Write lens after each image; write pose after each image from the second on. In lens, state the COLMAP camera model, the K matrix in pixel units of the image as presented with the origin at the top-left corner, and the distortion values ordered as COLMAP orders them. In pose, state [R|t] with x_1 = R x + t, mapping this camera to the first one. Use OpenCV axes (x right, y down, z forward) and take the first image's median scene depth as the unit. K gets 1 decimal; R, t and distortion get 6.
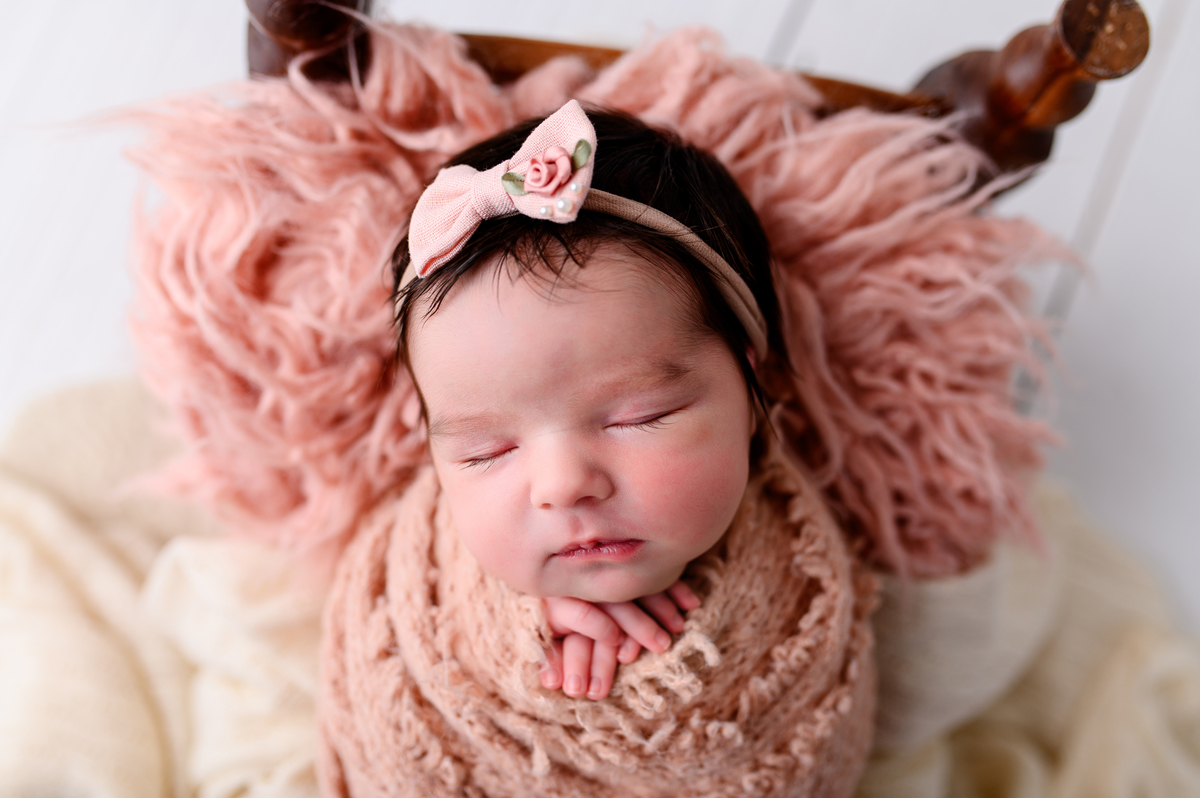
lens RADIAL K [[1237.4, 0, 600.0], [0, 1237.4, 399.0], [0, 0, 1]] dist [-0.141961, 0.202967]
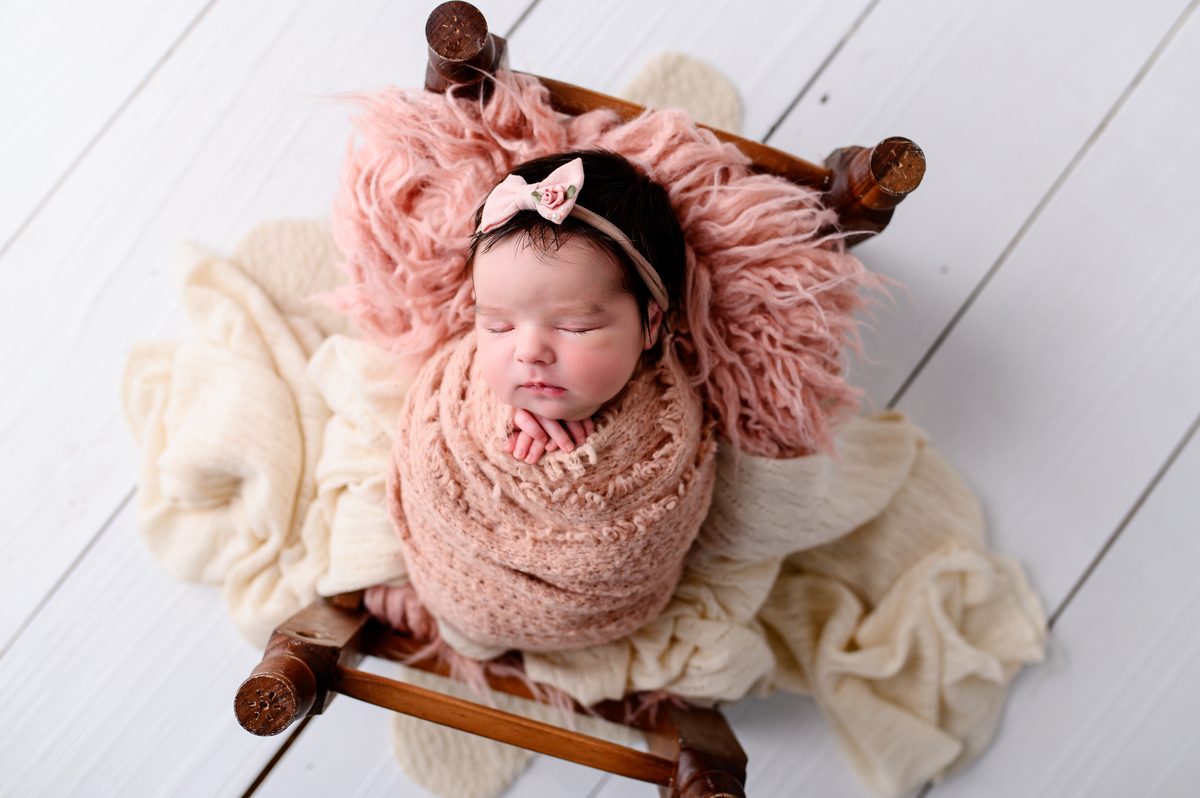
lens RADIAL K [[1237.4, 0, 600.0], [0, 1237.4, 399.0], [0, 0, 1]] dist [-0.141961, 0.202967]
pose [[0.969924, 0.223679, -0.095993, 0.234844], [-0.211185, 0.969414, 0.125051, -0.106313], [0.121028, -0.101018, 0.987496, -0.783435]]
